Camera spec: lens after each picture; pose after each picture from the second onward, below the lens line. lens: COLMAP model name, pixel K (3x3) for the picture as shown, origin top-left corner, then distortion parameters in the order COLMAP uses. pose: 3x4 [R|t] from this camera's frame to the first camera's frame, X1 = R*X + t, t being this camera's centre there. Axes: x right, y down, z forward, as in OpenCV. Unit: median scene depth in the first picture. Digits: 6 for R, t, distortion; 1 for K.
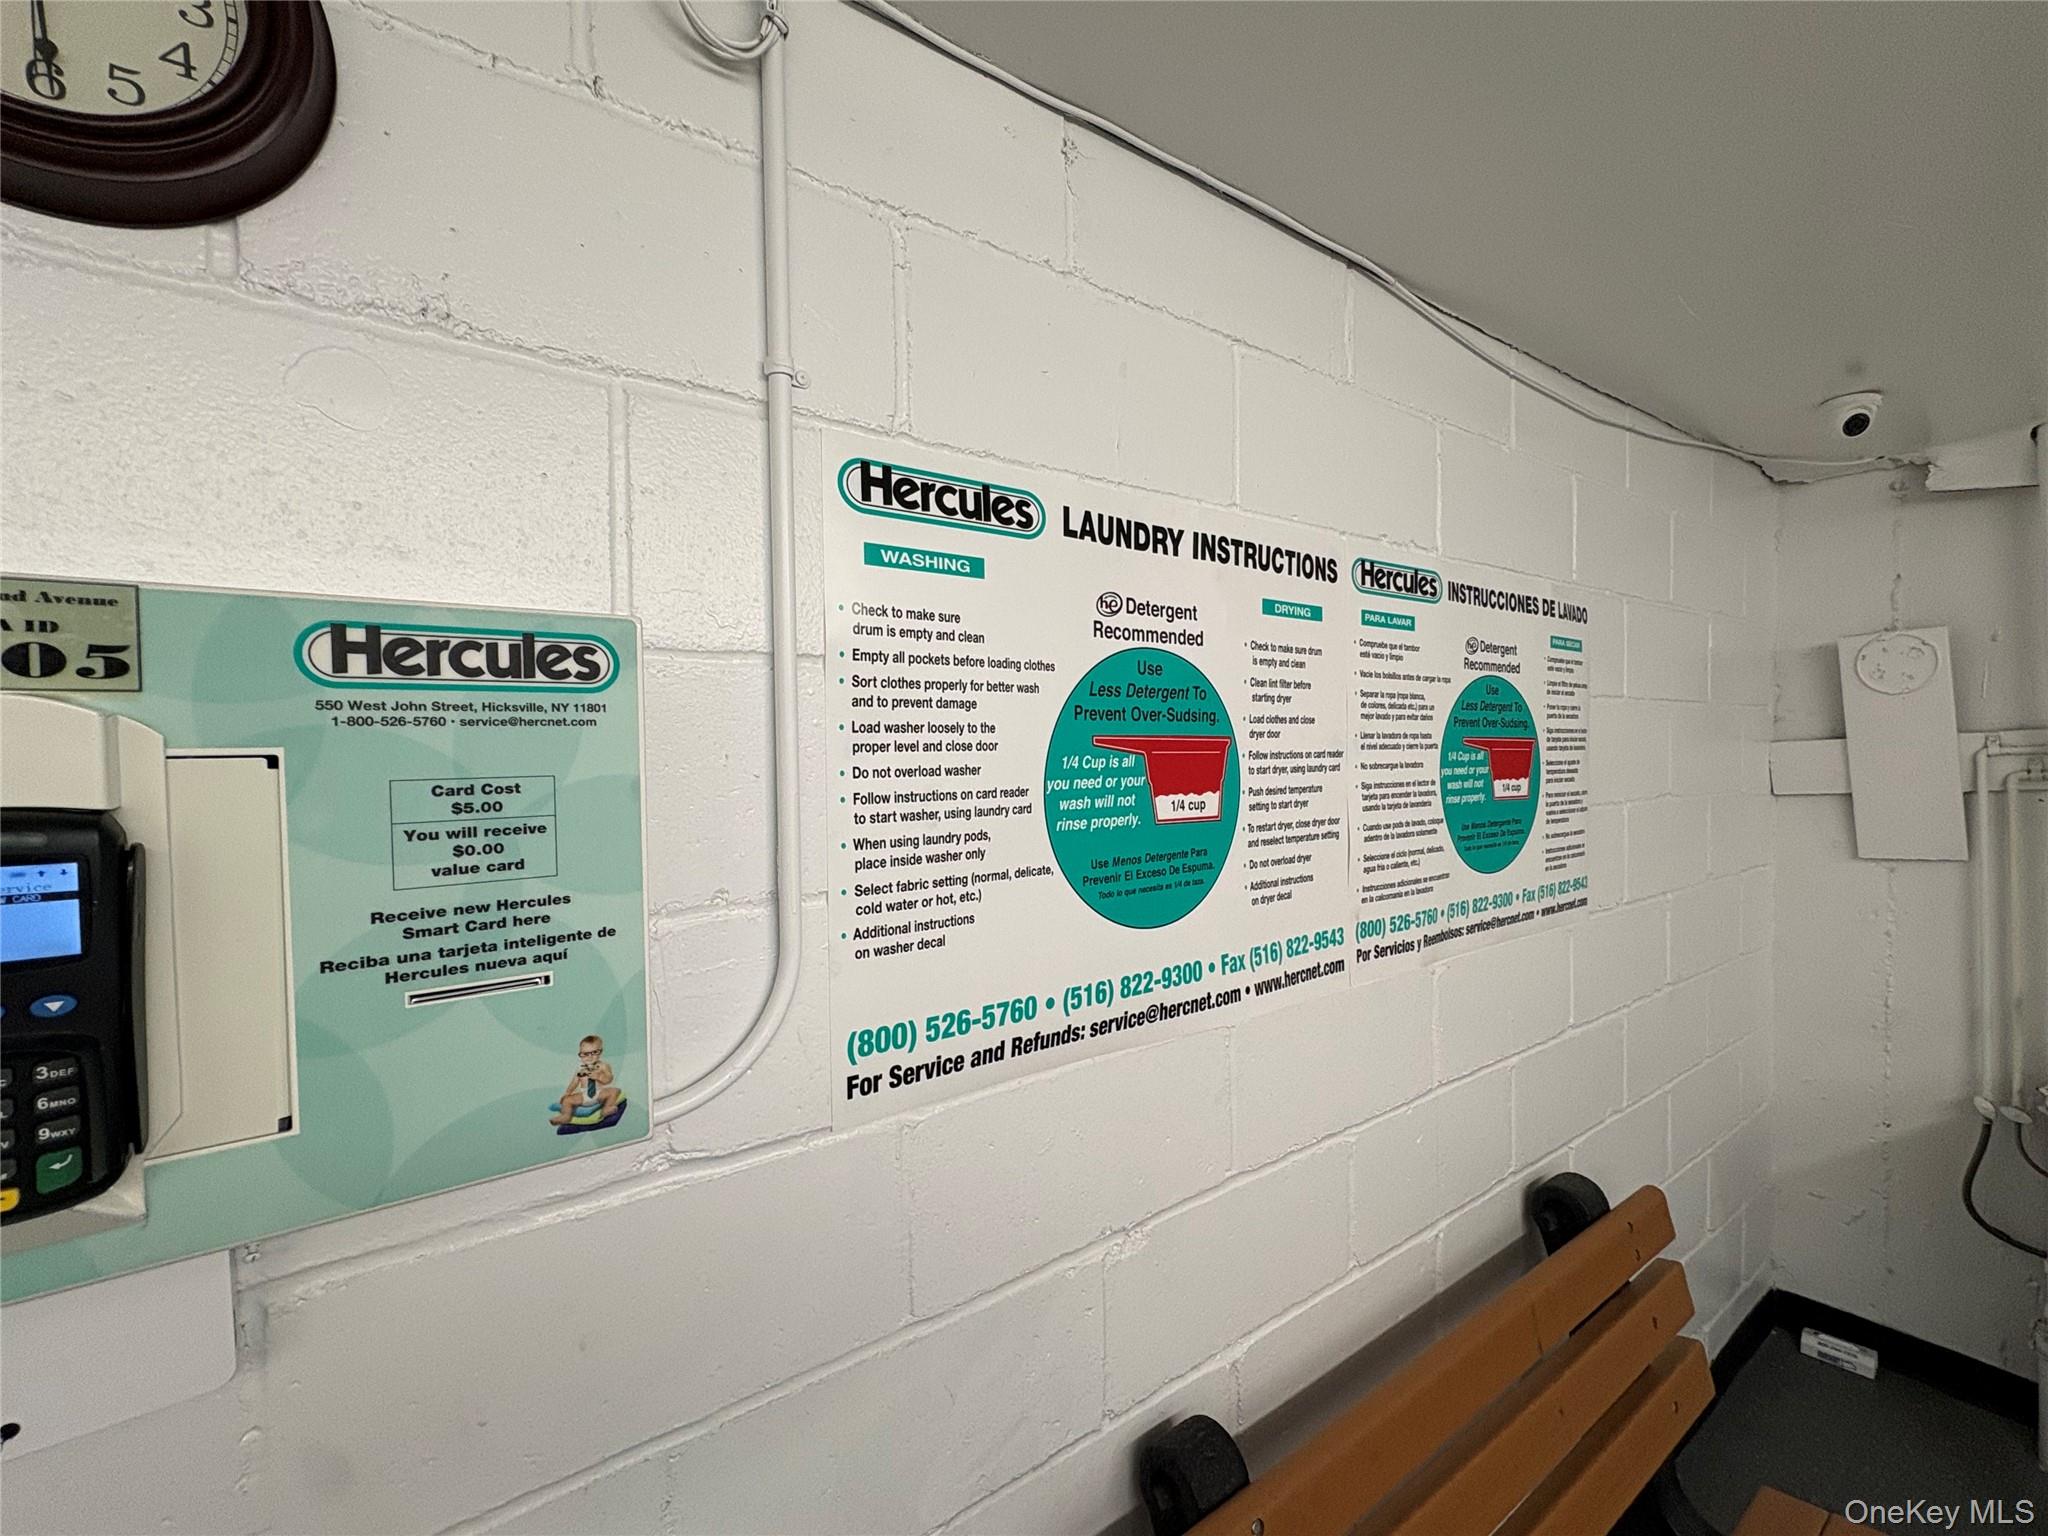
lens RADIAL K [[915.4, 0, 1011.7], [0, 915.4, 767.7], [0, 0, 1]] dist [0.003908, 0.000174]
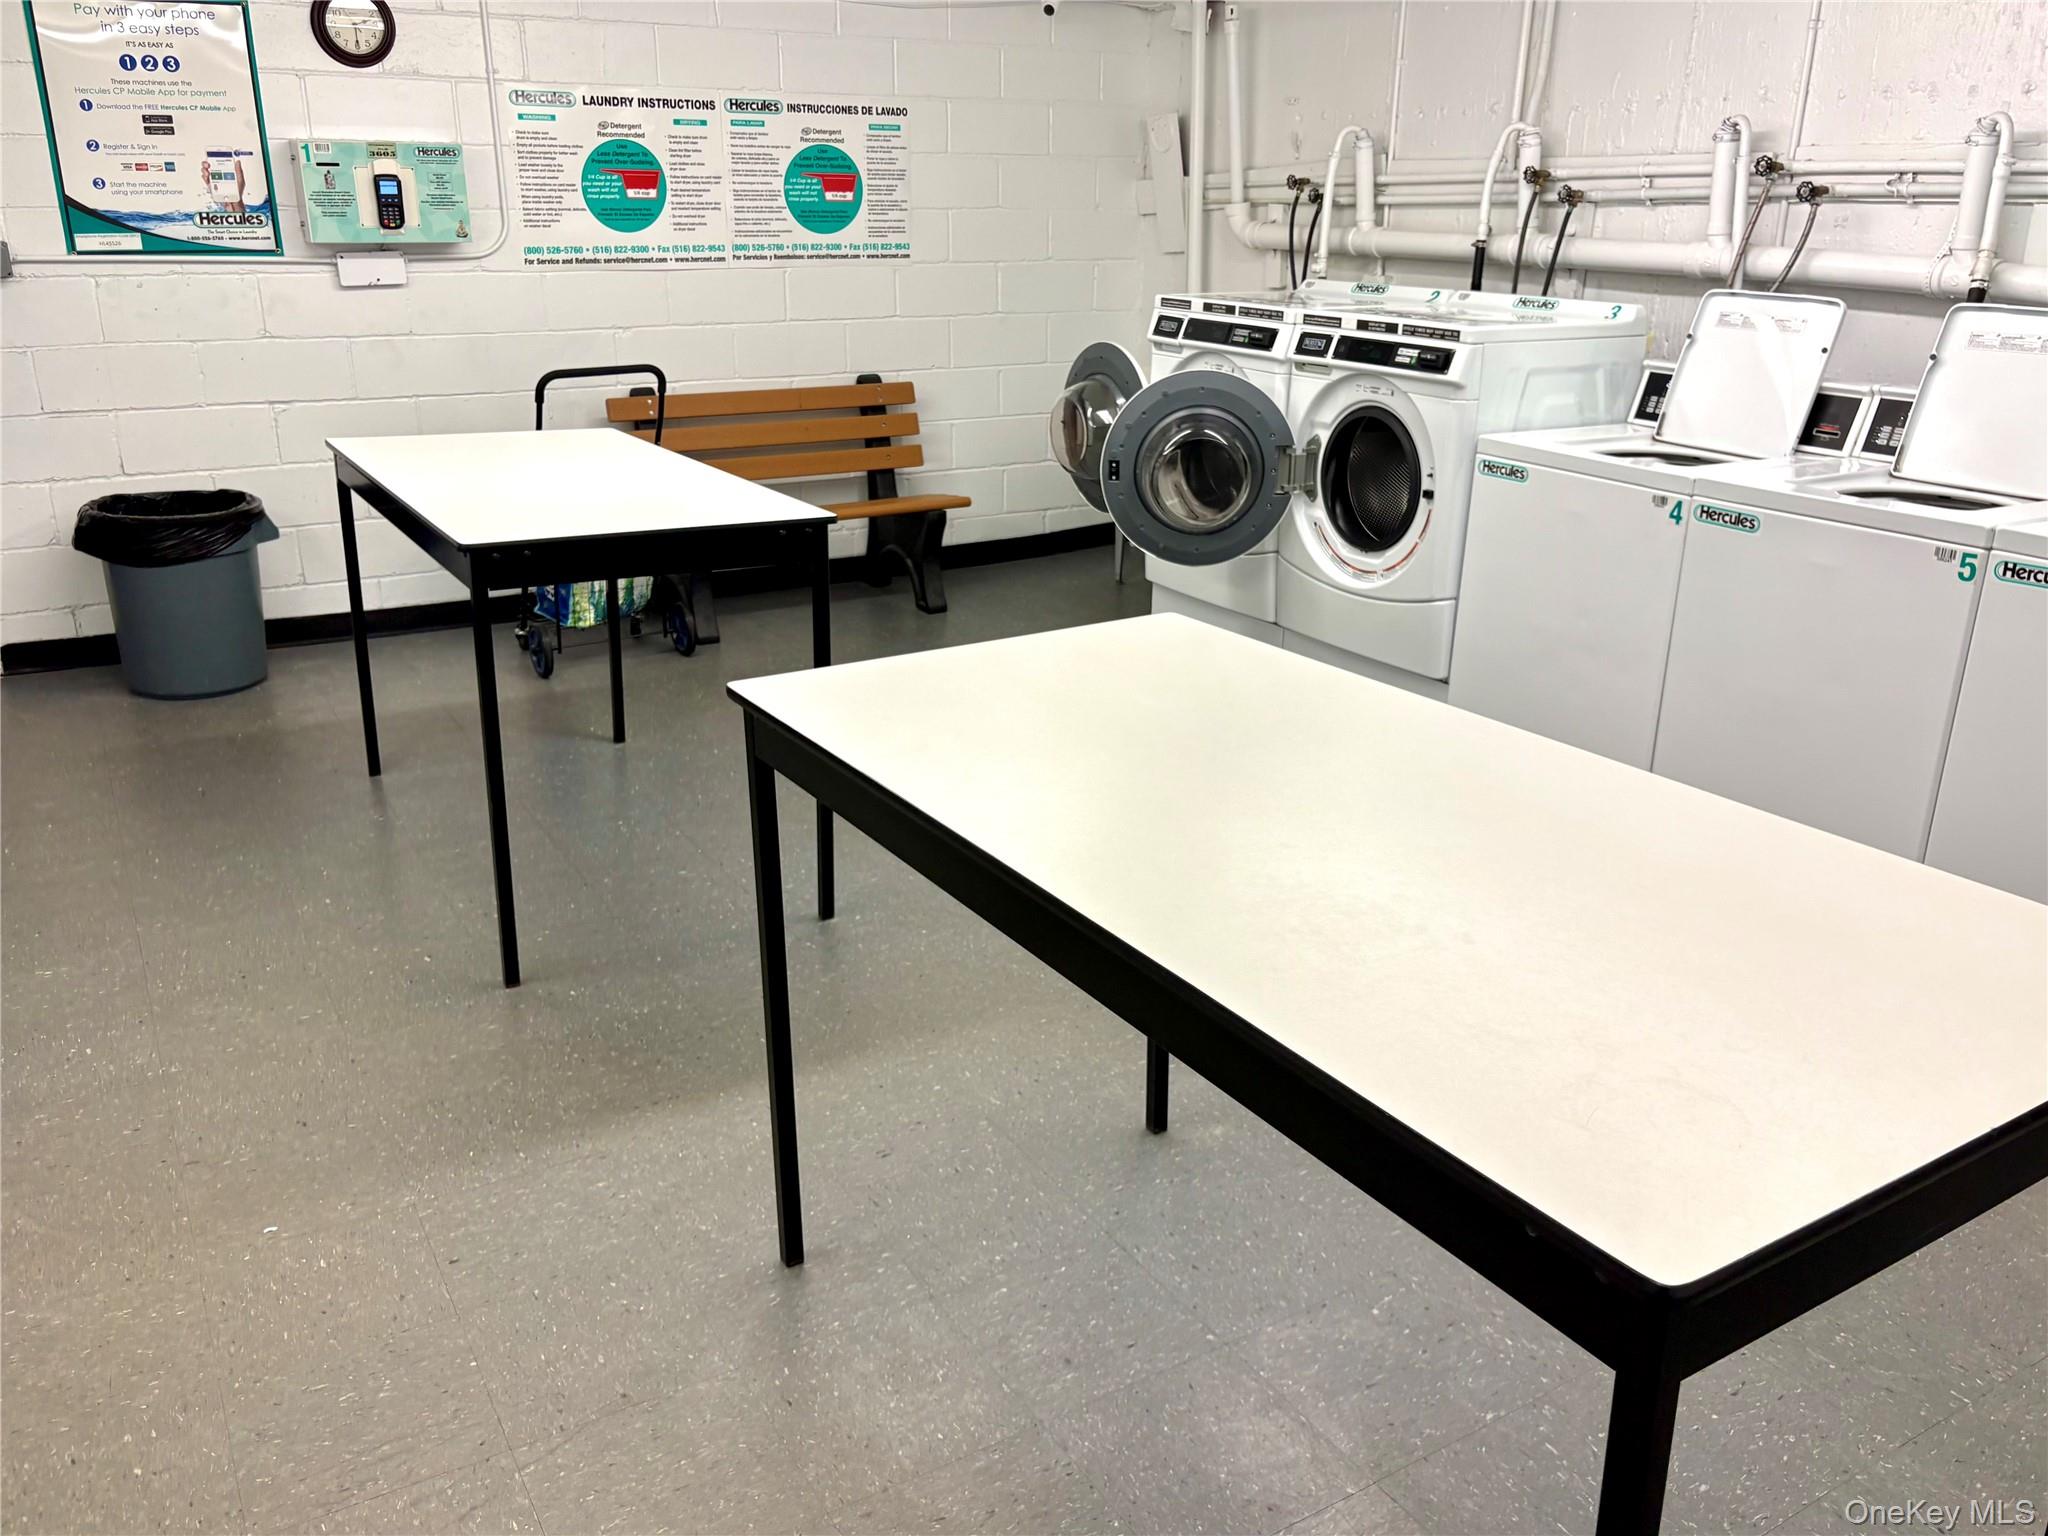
lens RADIAL K [[1614.0, 0, 1031.7], [0, 1614.0, 760.5], [0, 0, 1]] dist [0.003869, 0.009558]
pose [[0.995761, 0.044724, -0.080376, 1.981364], [-0.017765, 0.950890, 0.309018, 0.150347], [0.090249, -0.306280, 0.947654, -4.531708]]
